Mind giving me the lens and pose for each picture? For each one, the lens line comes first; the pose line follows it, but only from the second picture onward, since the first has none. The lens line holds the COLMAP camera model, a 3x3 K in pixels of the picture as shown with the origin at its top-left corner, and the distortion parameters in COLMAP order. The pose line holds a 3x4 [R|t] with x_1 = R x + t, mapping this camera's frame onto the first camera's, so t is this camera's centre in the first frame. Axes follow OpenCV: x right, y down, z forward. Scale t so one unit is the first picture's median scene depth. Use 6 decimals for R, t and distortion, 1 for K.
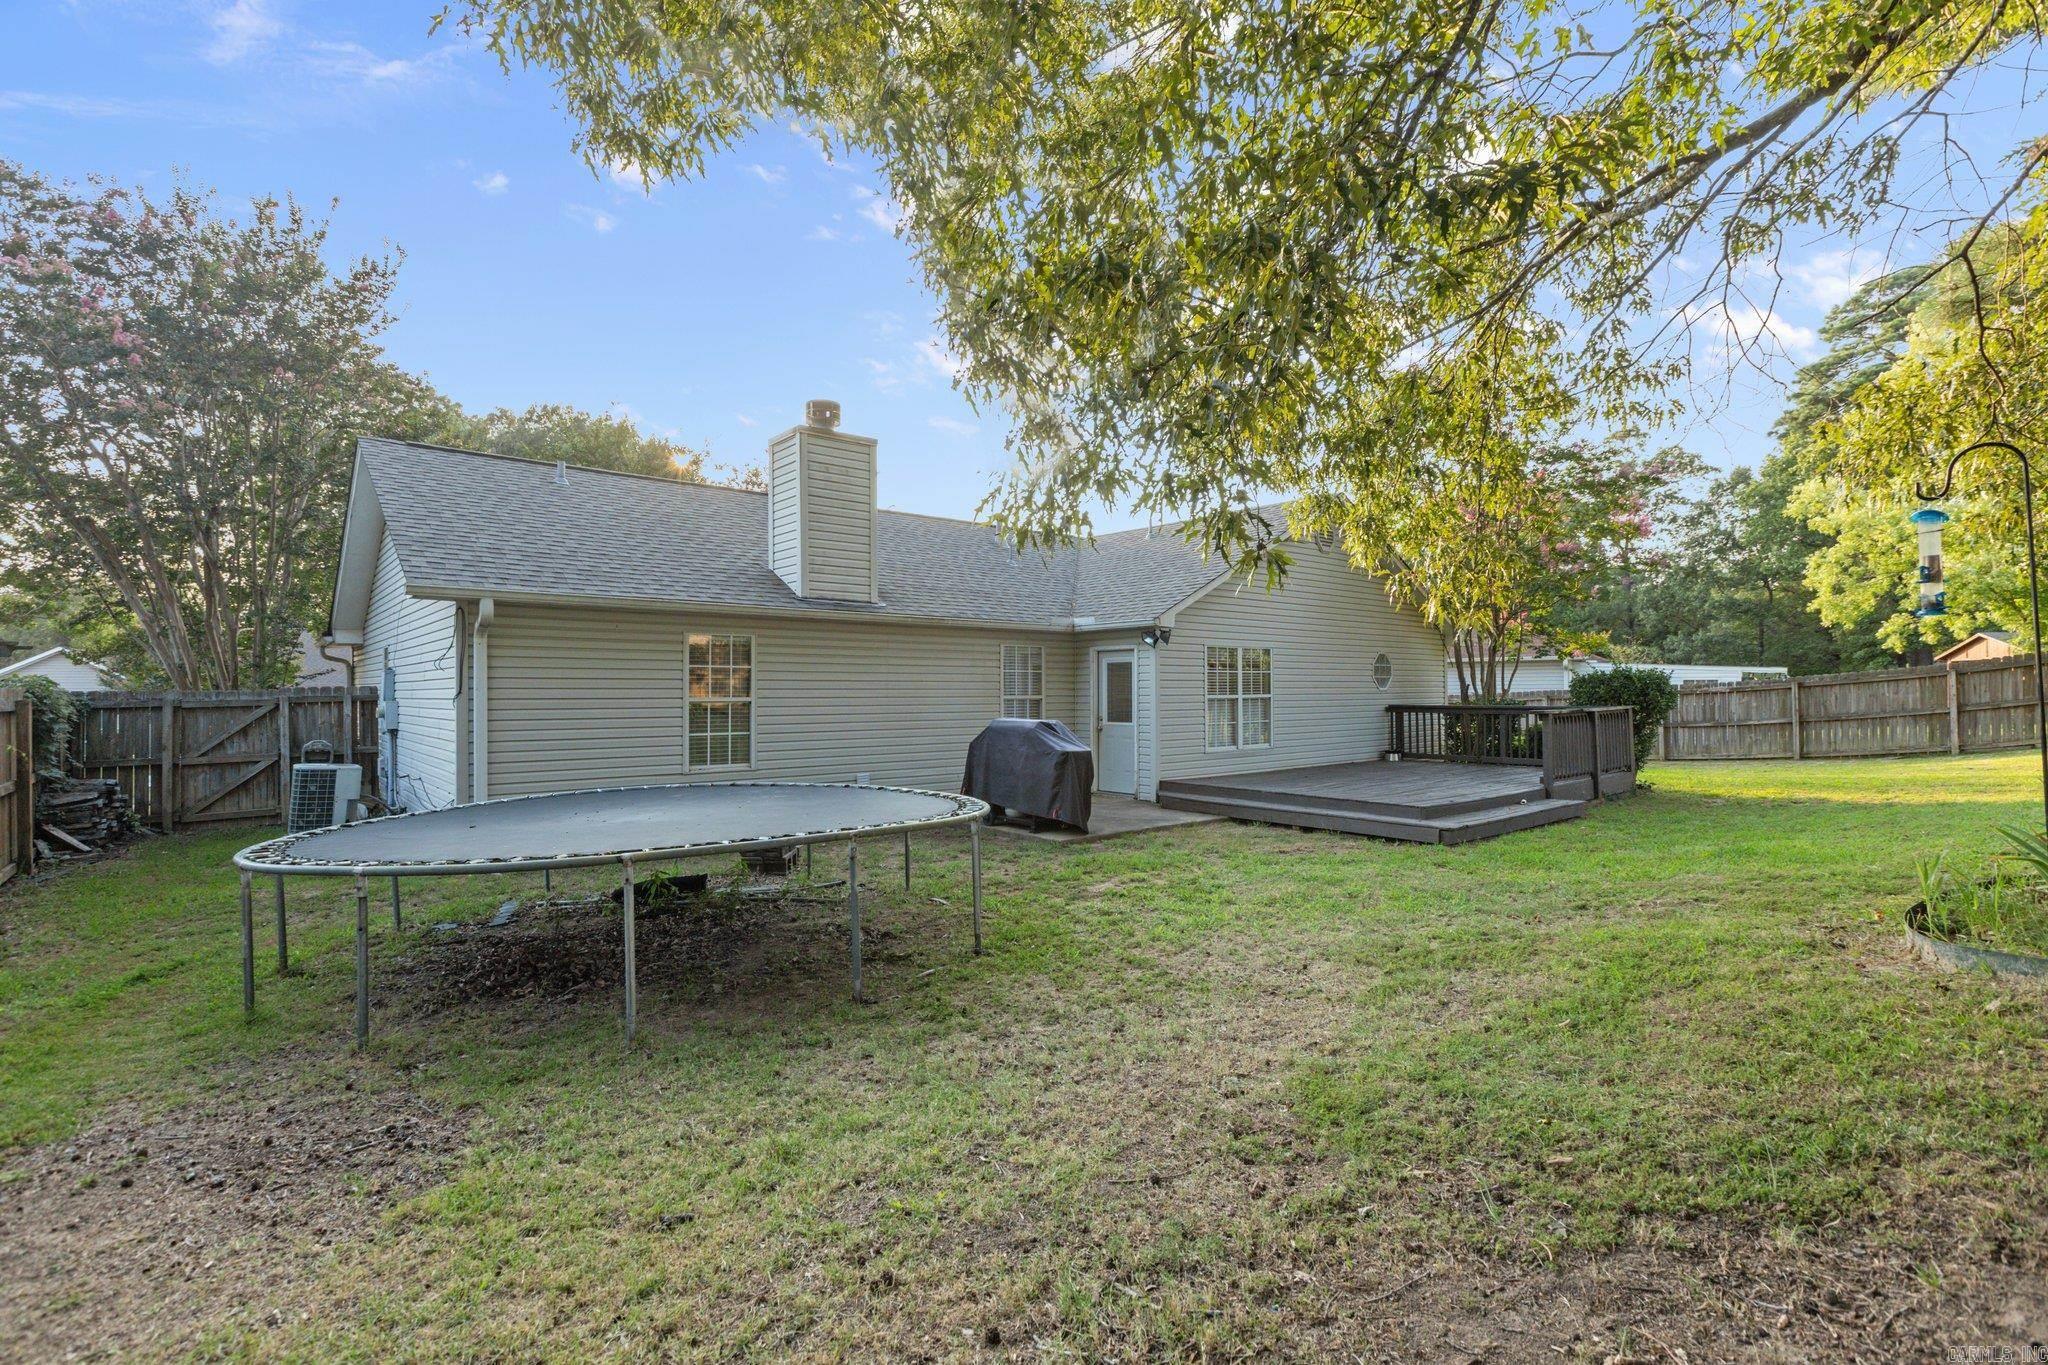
lens RADIAL K [[943.7, 0, 1035.5], [0, 943.7, 685.5], [0, 0, 1]] dist [0.003124, 0.000008]
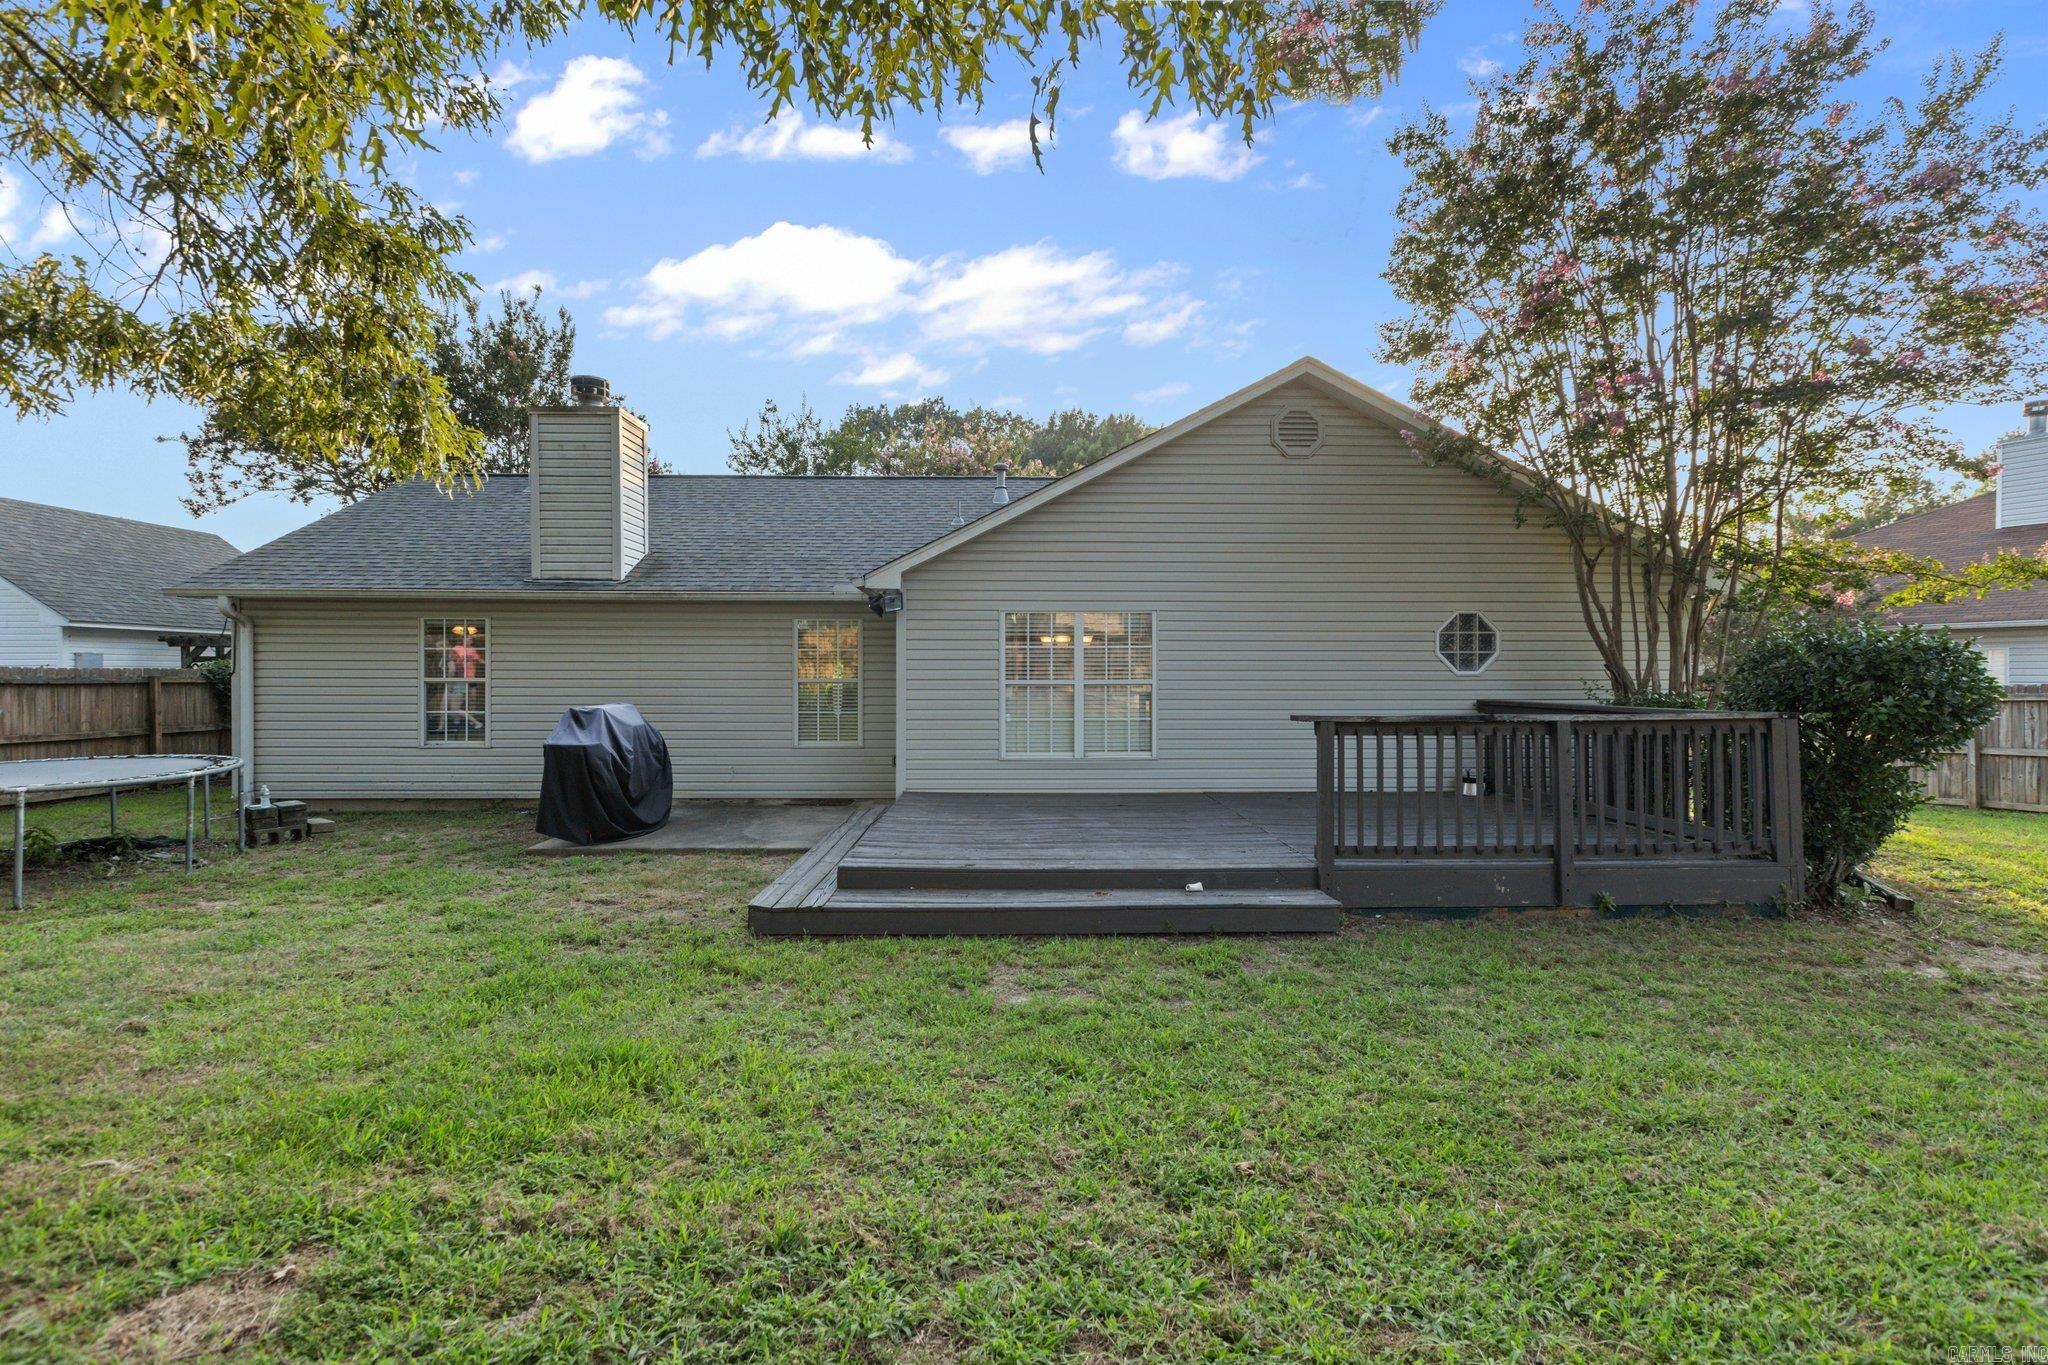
lens RADIAL K [[973.3, 0, 1024.0], [0, 973.3, 682.5], [0, 0, 1]] dist [0.002454, 0.000027]
pose [[0.765631, 0.011252, -0.643182, 0.552404], [-0.000090, 0.999849, 0.017385, -0.000913], [0.643281, -0.013252, 0.765516, 0.361409]]
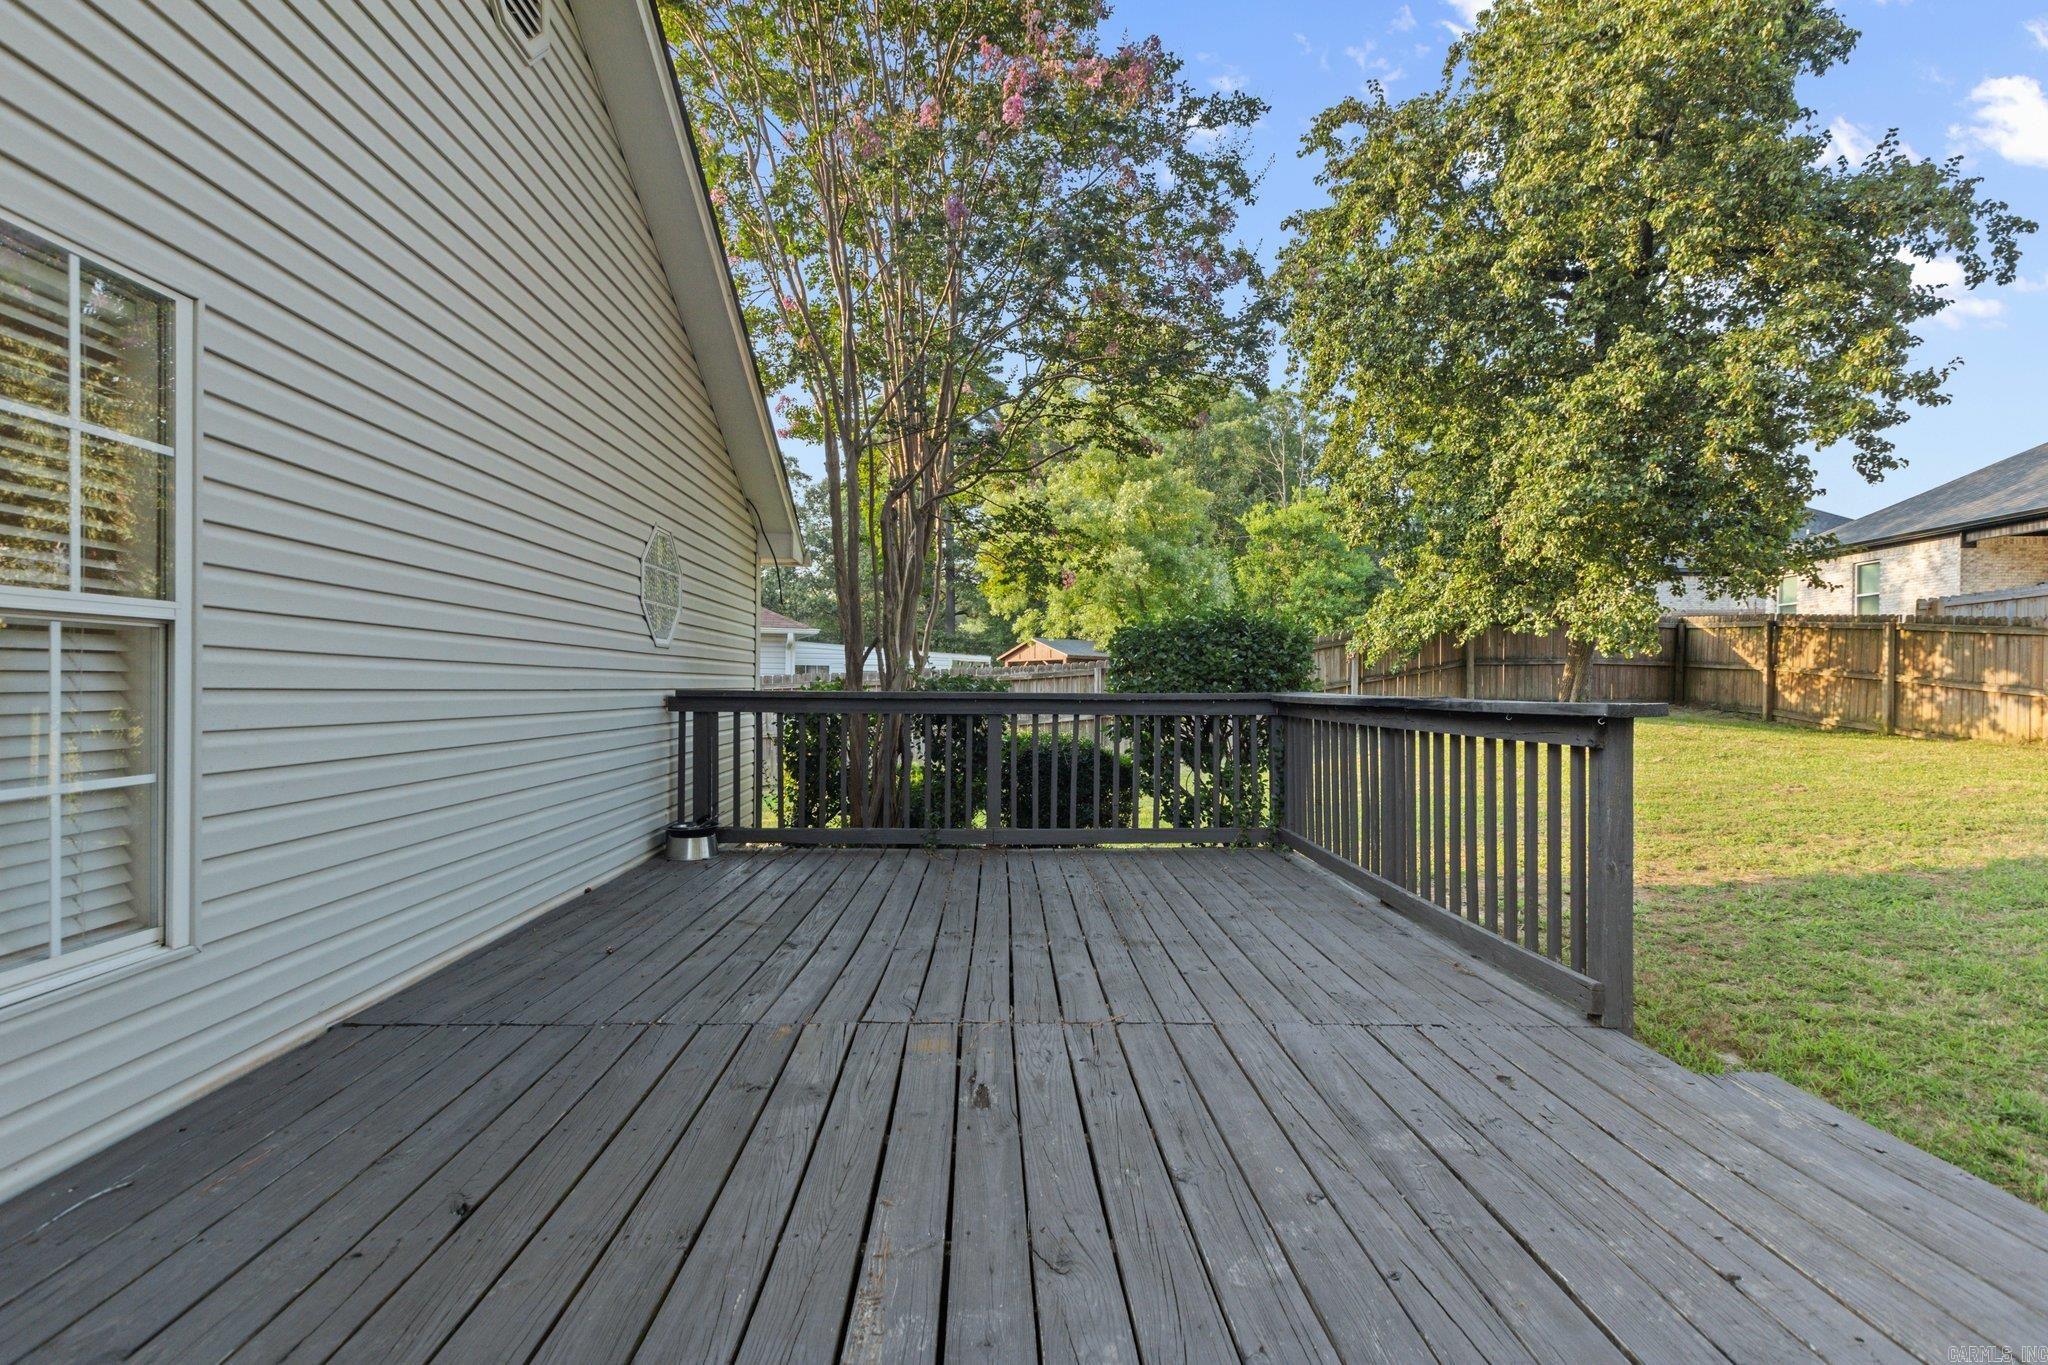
lens RADIAL K [[943.7, 0, 1035.5], [0, 943.7, 685.5], [0, 0, 1]] dist [0.003124, 0.000008]
pose [[0.598825, 0.013934, 0.800758, 0.184755], [-0.018558, 0.999822, -0.003520, 0.017980], [-0.800665, -0.012753, 0.598977, 0.706445]]
